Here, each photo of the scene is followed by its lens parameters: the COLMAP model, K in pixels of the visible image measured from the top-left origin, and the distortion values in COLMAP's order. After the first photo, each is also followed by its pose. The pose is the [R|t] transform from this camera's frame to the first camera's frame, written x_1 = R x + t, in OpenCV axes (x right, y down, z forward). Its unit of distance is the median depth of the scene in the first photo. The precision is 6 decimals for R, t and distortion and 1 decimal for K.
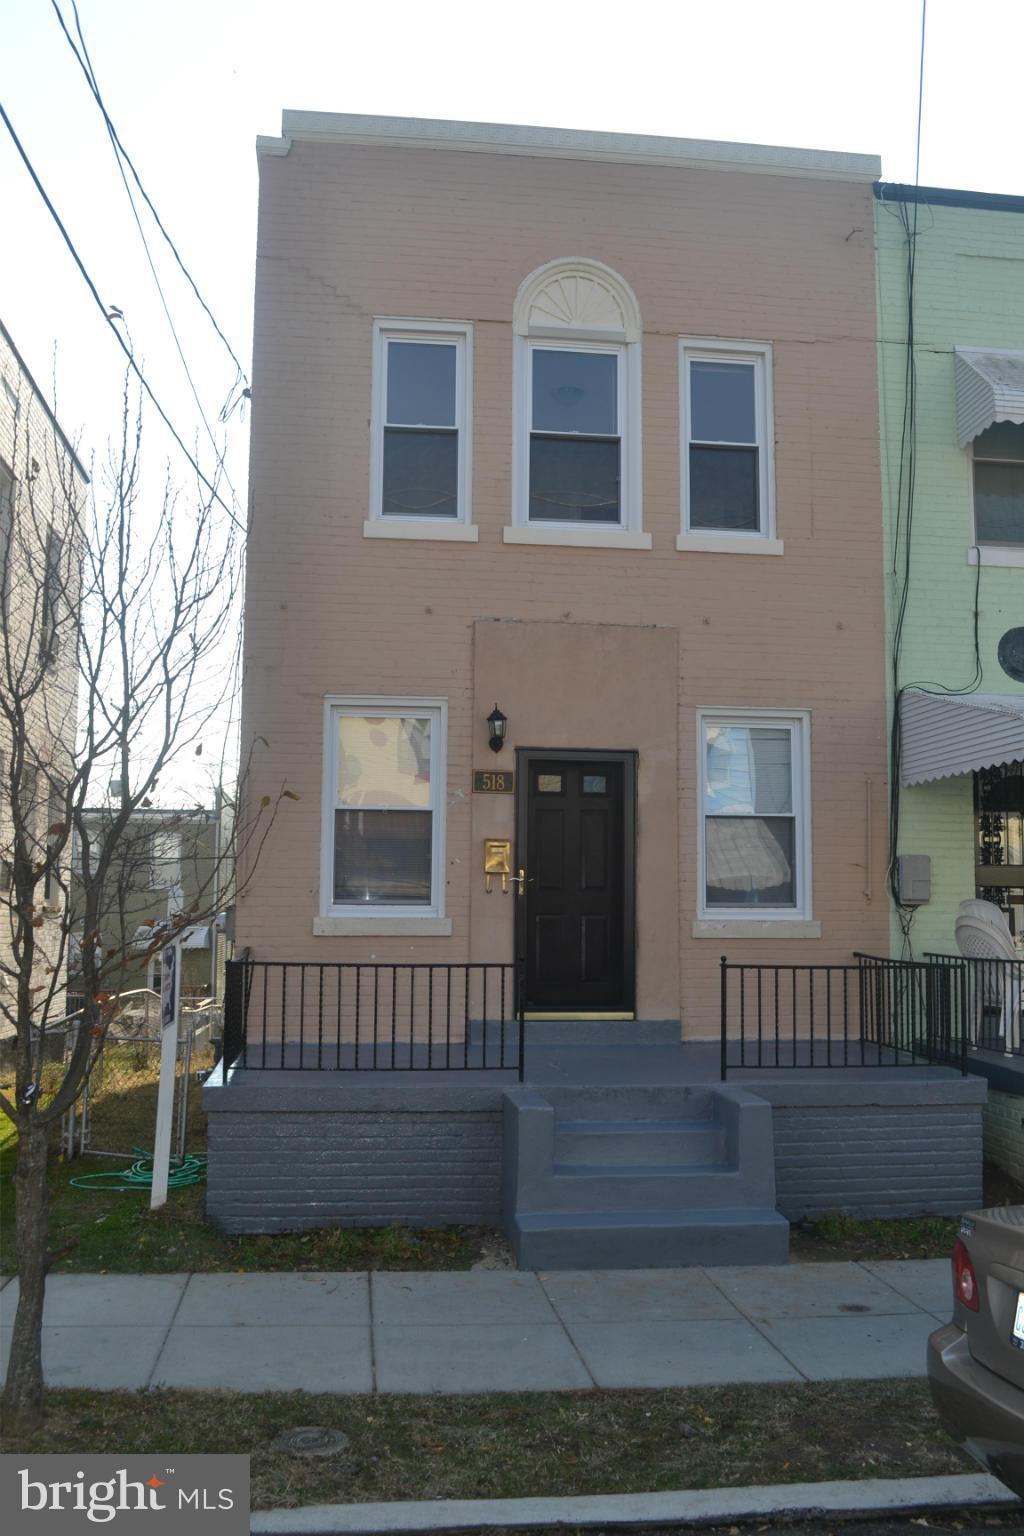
lens RADIAL K [[1288.3, 0, 512.0], [0, 1288.3, 768.0], [0, 0, 1]] dist [-0.066349, -0.002646]
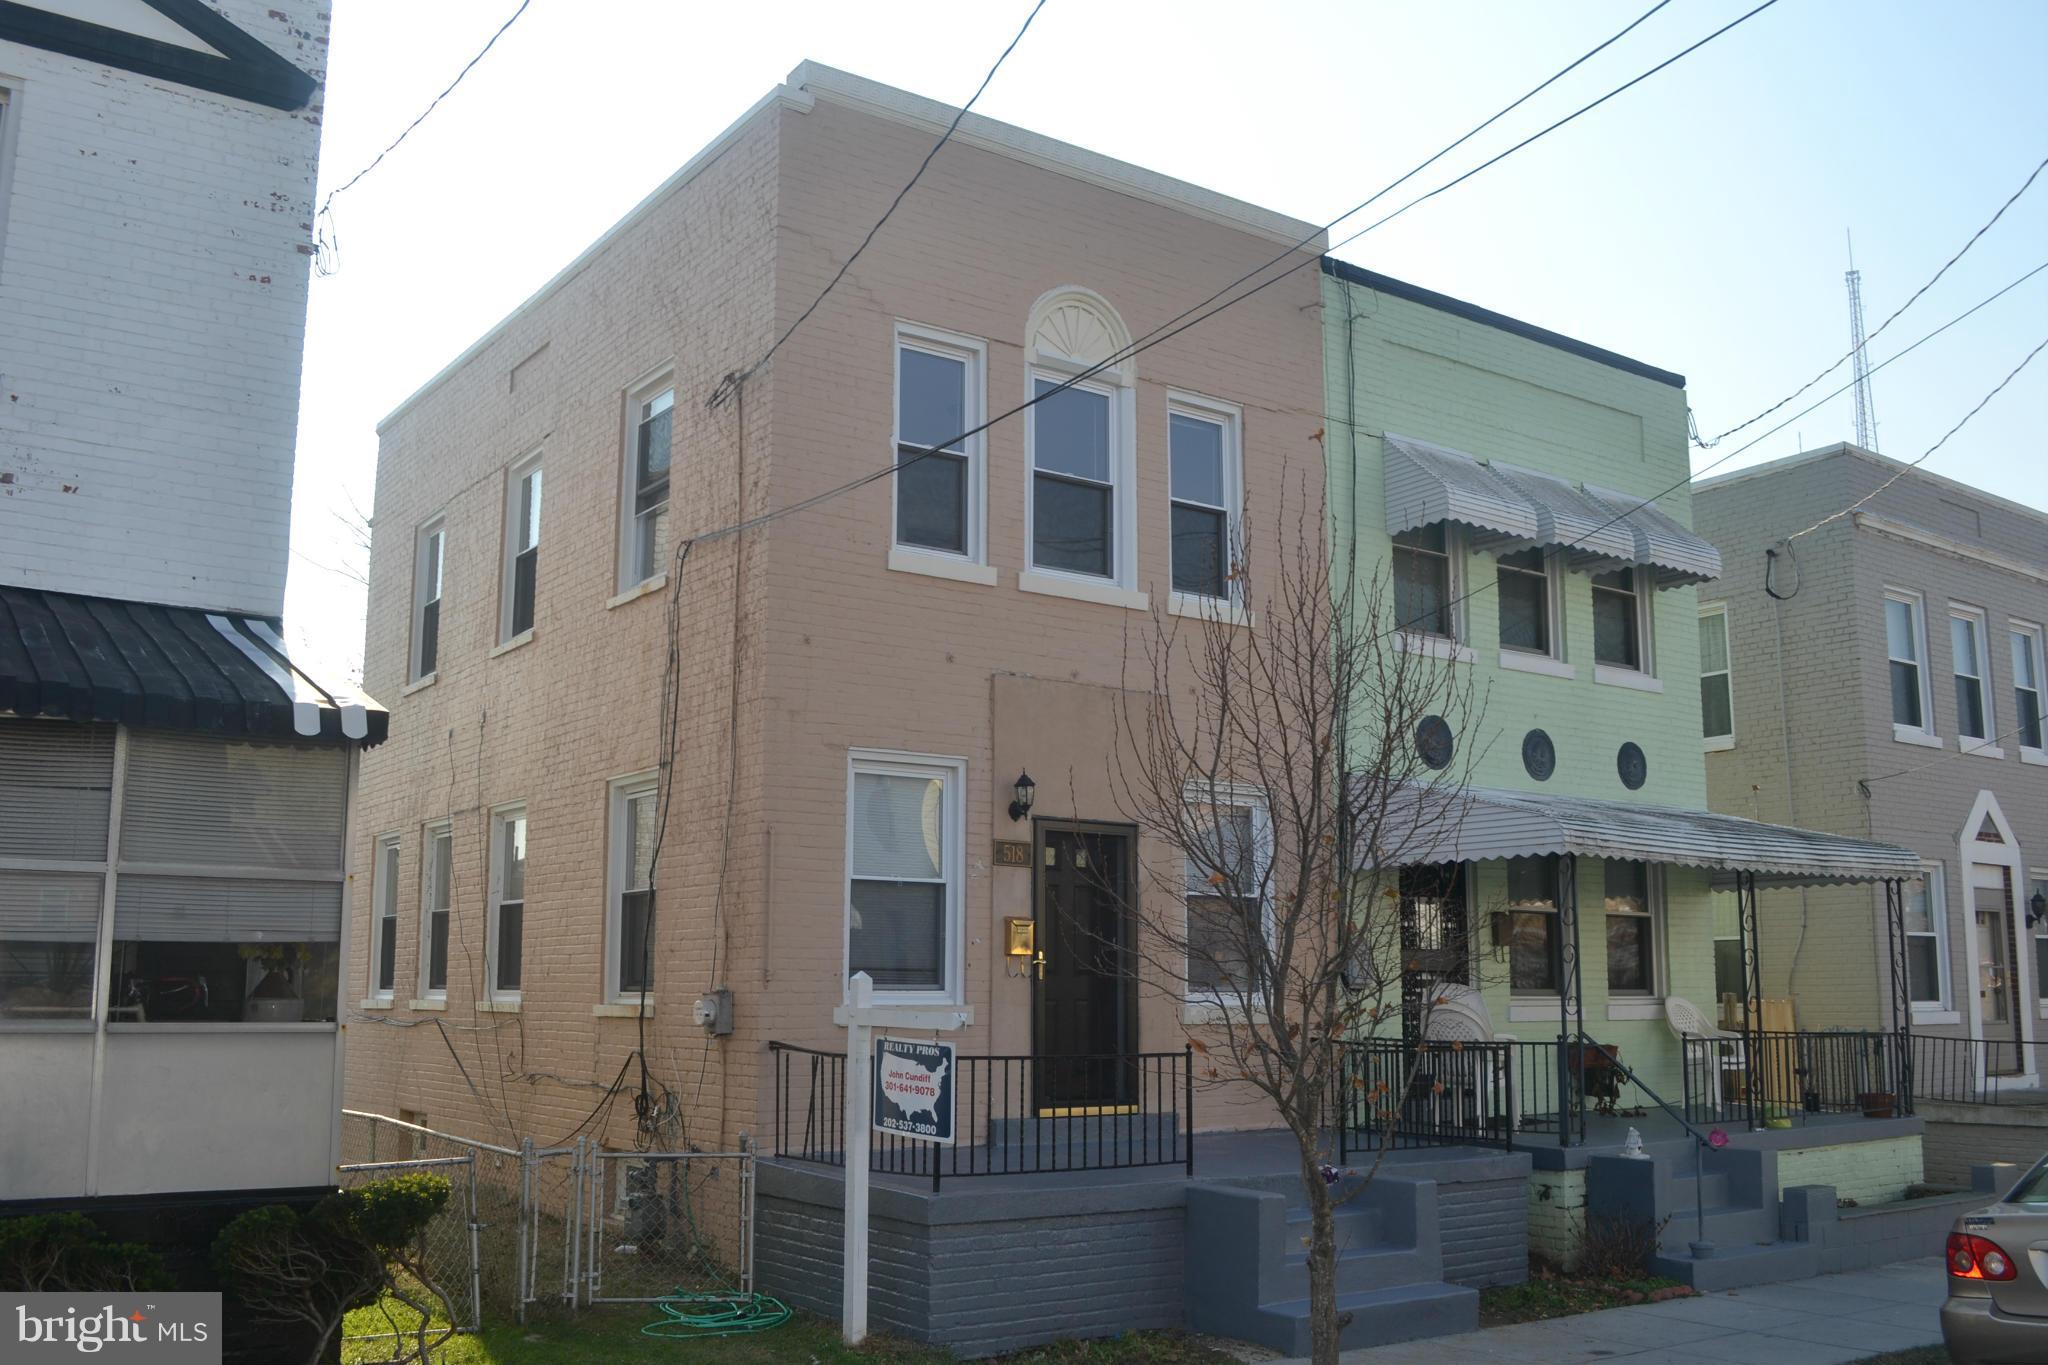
lens RADIAL K [[1666.3, 0, 1024.5], [0, 1666.3, 724.1], [0, 0, 1]] dist [-0.068272, 0.005901]
pose [[0.899121, 0.066974, 0.432545, -0.513557], [-0.046145, 0.997221, -0.058487, -0.011802], [-0.435261, 0.032627, 0.899713, -0.059775]]
